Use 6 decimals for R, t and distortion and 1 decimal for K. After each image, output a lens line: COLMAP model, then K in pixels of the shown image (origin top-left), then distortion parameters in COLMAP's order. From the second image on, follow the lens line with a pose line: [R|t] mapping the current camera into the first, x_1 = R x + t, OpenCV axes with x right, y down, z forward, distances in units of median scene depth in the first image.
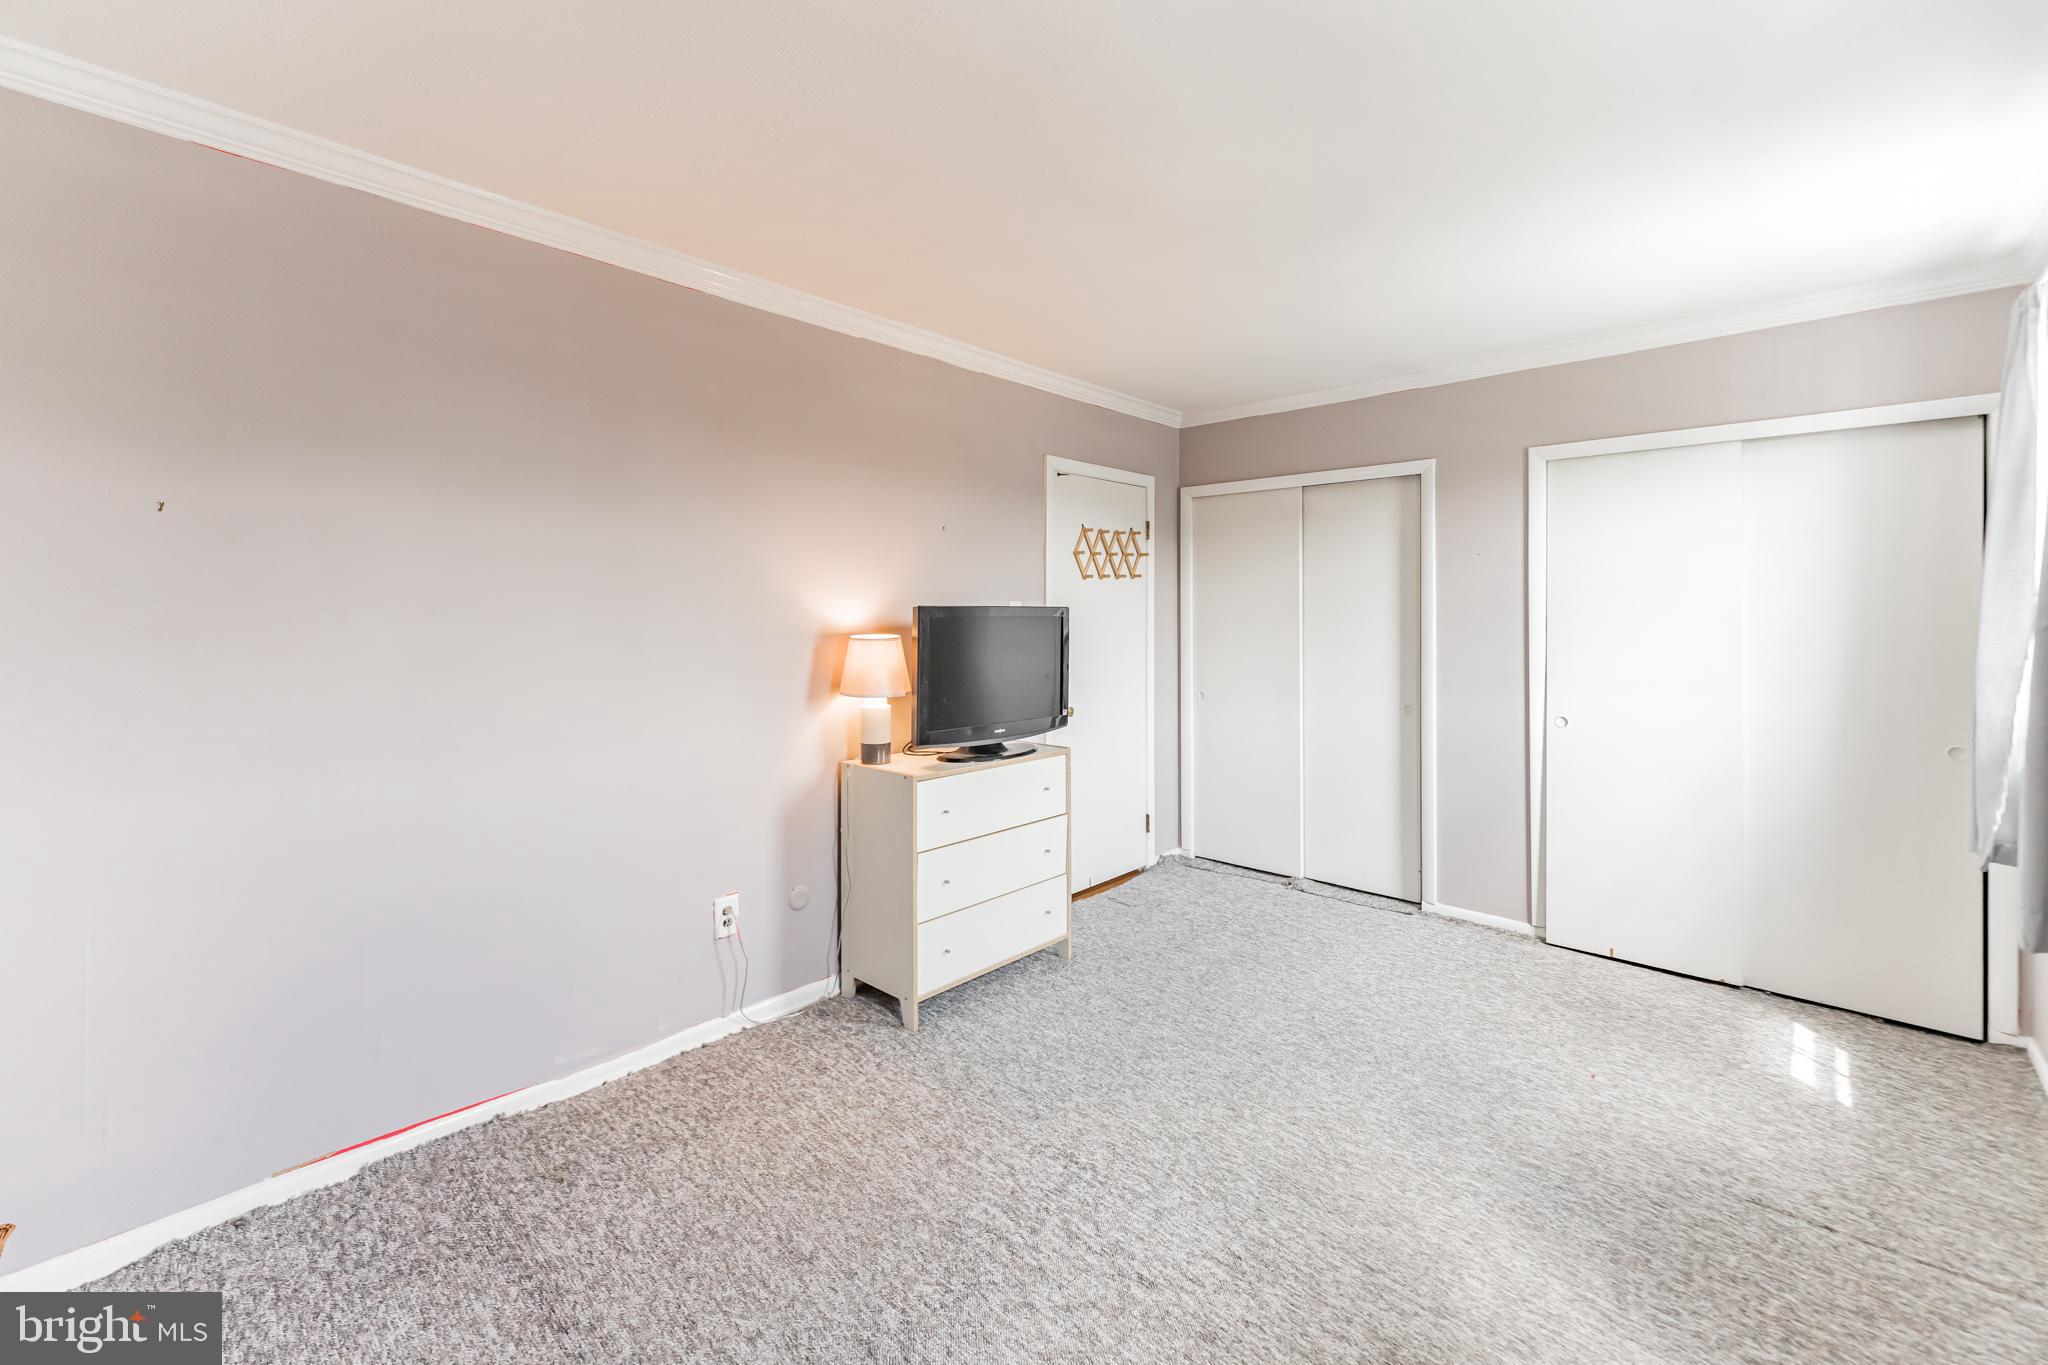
lens RADIAL K [[817.9, 0, 1020.9], [0, 817.9, 588.5], [0, 0, 1]] dist [0.001228, 0.000280]
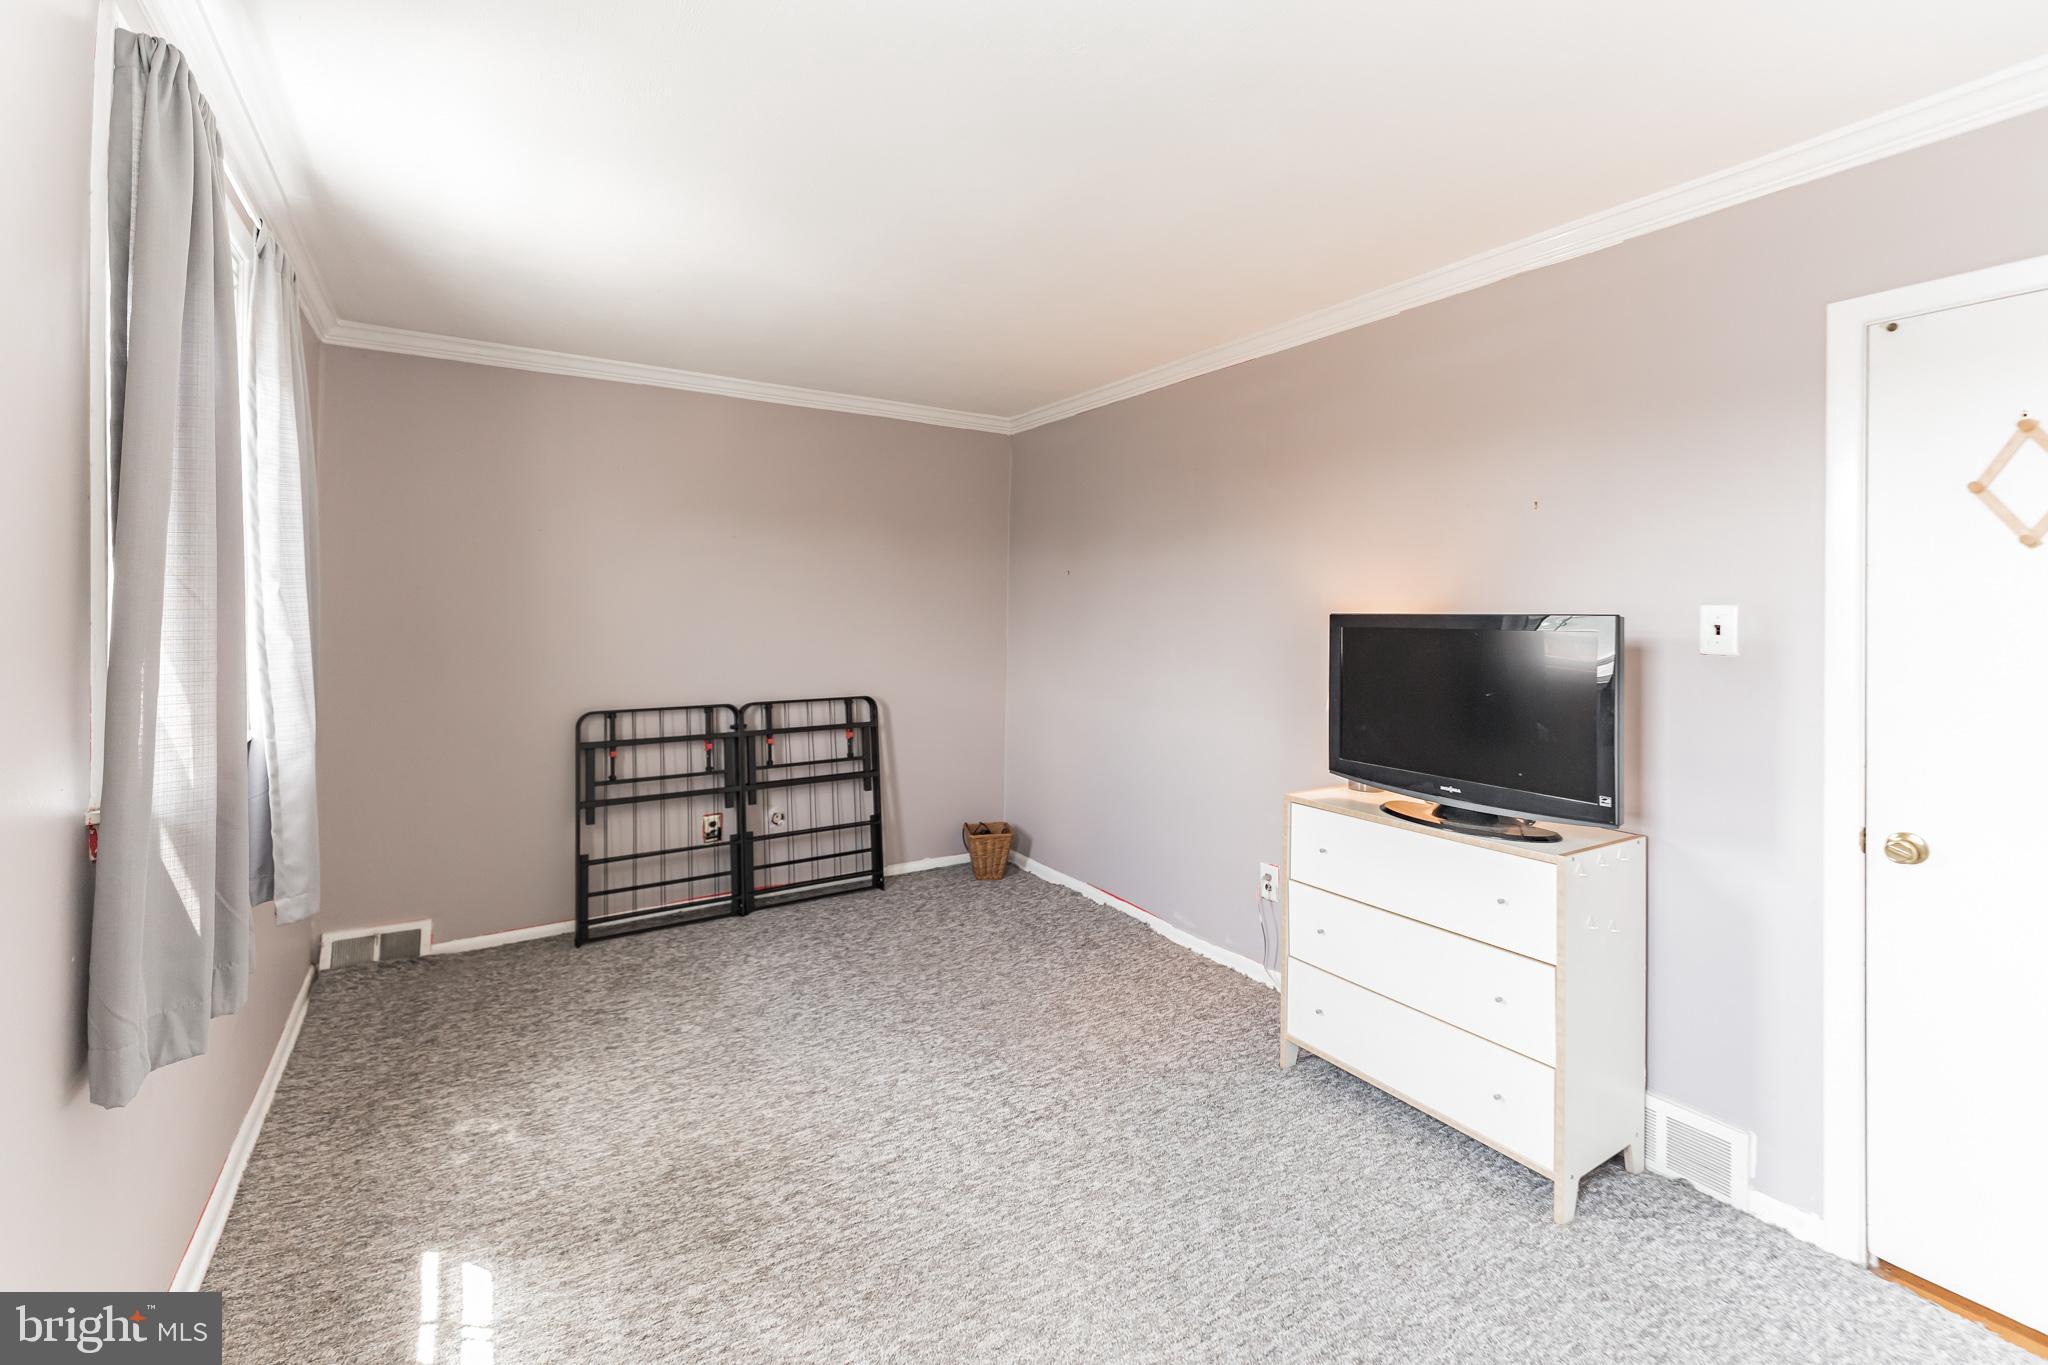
lens RADIAL K [[862.1, 0, 1016.2], [0, 862.1, 577.5], [0, 0, 1]] dist [-0.000029, 0.000146]
pose [[-0.230580, -0.044806, -0.972021, 1.261255], [0.017097, 0.998599, -0.050087, 0.038344], [0.972903, -0.028168, -0.229491, 1.294236]]
